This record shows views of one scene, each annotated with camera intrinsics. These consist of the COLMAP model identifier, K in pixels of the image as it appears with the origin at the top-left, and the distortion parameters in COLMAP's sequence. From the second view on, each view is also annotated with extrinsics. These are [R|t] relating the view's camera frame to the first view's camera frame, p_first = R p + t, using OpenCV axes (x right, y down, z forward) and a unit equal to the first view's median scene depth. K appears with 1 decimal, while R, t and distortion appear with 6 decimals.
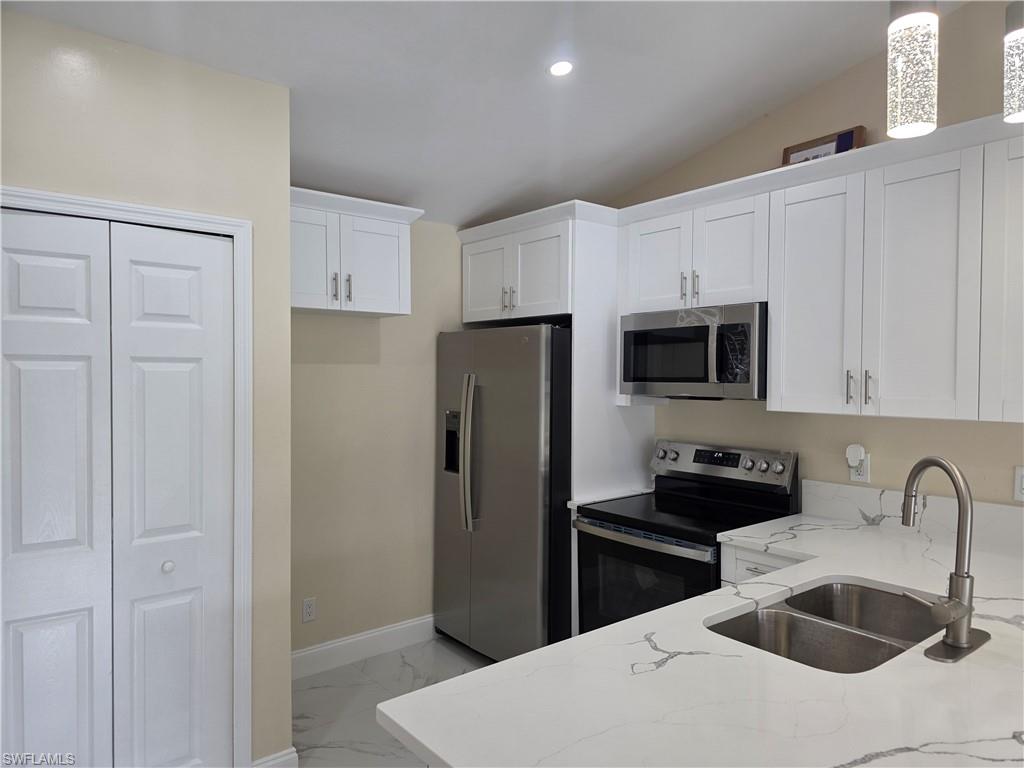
lens RADIAL K [[690.9, 0, 518.3], [0, 690.9, 382.4], [0, 0, 1]] dist [0.058537, -0.061166]
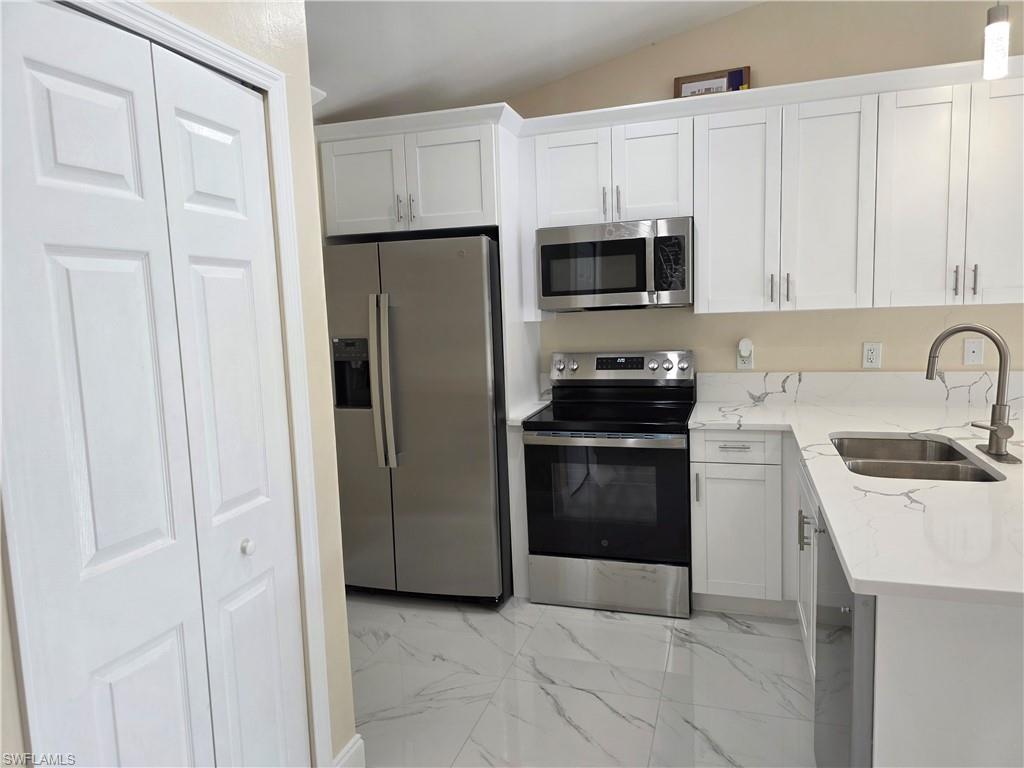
lens RADIAL K [[690.9, 0, 518.3], [0, 690.9, 382.4], [0, 0, 1]] dist [0.058537, -0.061166]
pose [[0.837206, -0.092862, 0.538946, -0.496881], [0.045151, 0.993851, 0.101106, 0.023648], [-0.545021, -0.060312, 0.836250, 0.189254]]
